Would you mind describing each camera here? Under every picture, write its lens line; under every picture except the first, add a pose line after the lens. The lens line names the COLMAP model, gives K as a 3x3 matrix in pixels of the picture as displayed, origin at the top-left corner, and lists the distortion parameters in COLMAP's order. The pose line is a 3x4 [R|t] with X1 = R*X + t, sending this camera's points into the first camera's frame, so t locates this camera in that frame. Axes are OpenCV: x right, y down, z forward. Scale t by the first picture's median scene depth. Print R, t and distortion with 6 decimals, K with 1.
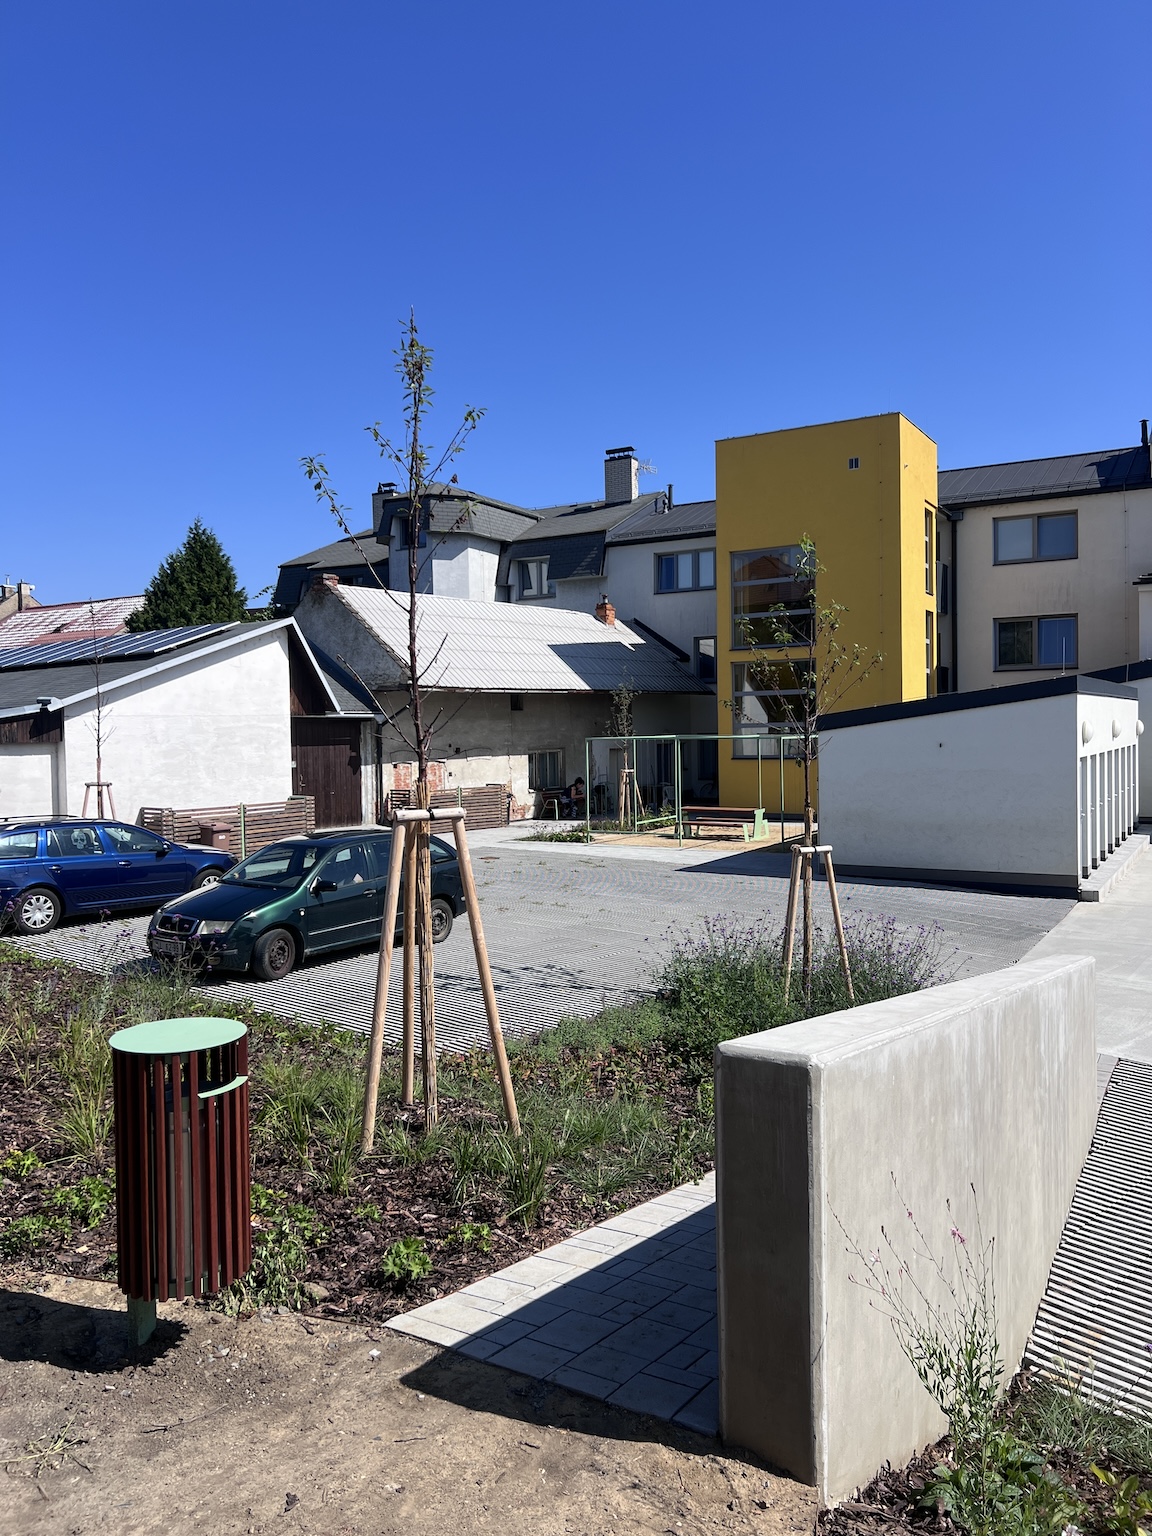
lens RADIAL K [[1148.5, 0, 576.9], [0, 1148.5, 764.7], [0, 0, 1]] dist [0.019227, -0.042169]
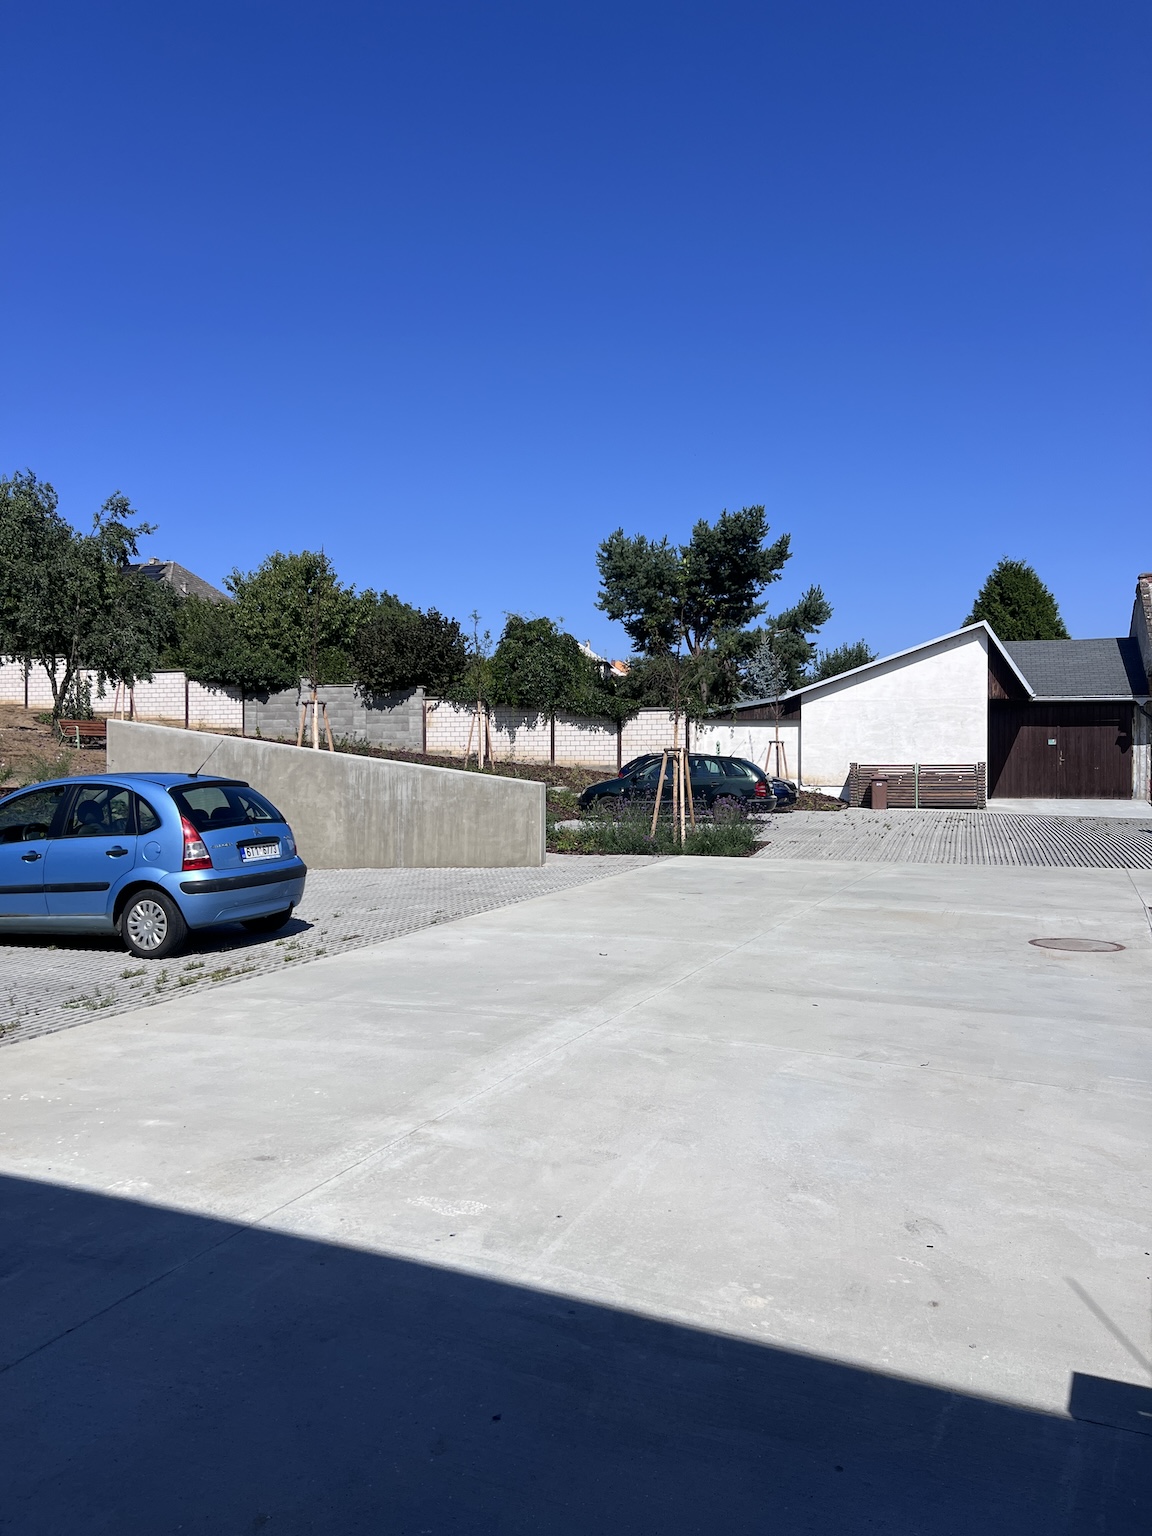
lens RADIAL K [[1148.5, 0, 582.8], [0, 1148.5, 785.0], [0, 0, 1]] dist [0.019227, -0.042169]
pose [[0.322750, 0.029916, -0.946011, 0.842826], [-0.038801, 0.999078, 0.018357, 0.048178], [0.945688, 0.030782, 0.323614, 0.185629]]
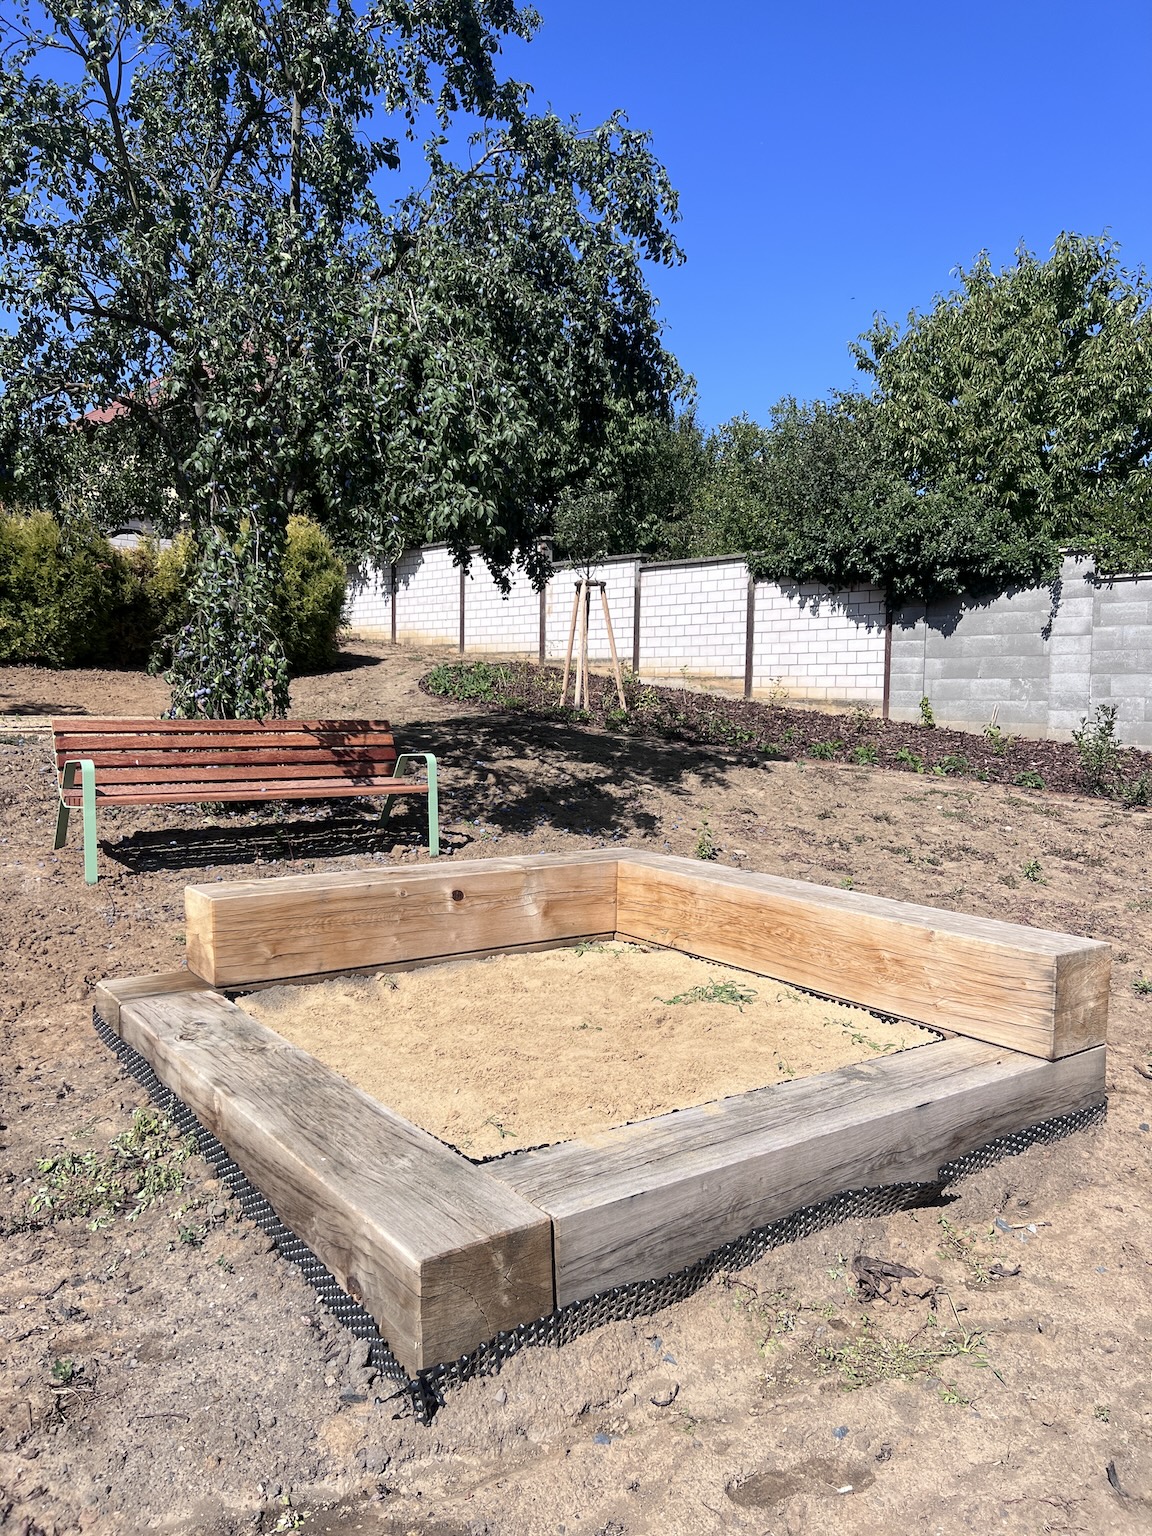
lens RADIAL K [[1148.5, 0, 581.5], [0, 1148.5, 778.9], [0, 0, 1]] dist [0.019227, -0.042169]
pose [[-0.201166, 0.078144, -0.976435, -0.215426], [-0.044686, 0.995043, 0.088839, 0.010814], [0.978537, 0.061504, -0.196677, 0.219718]]
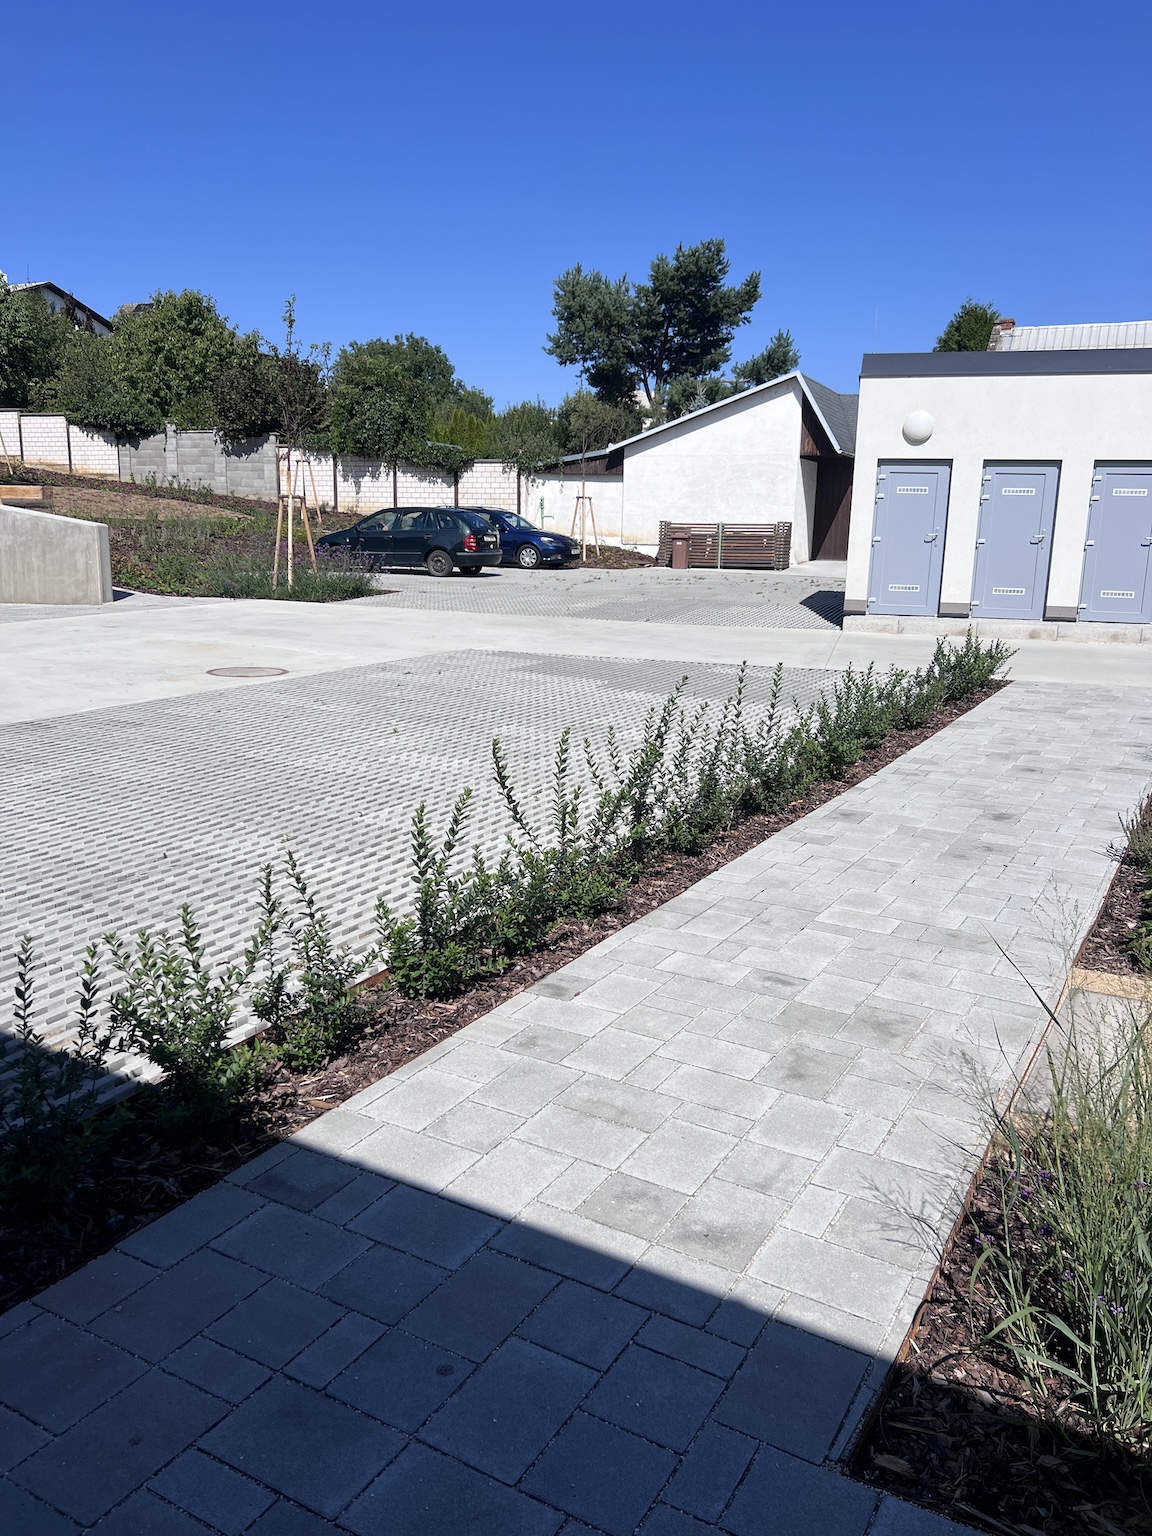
lens RADIAL K [[1148.5, 0, 591.2], [0, 1148.5, 797.8], [0, 0, 1]] dist [0.019227, -0.042169]
pose [[0.228061, 0.243309, -0.942756, 0.986781], [-0.060415, 0.969944, 0.235710, 0.037432], [0.971771, 0.003200, 0.235906, 0.525554]]
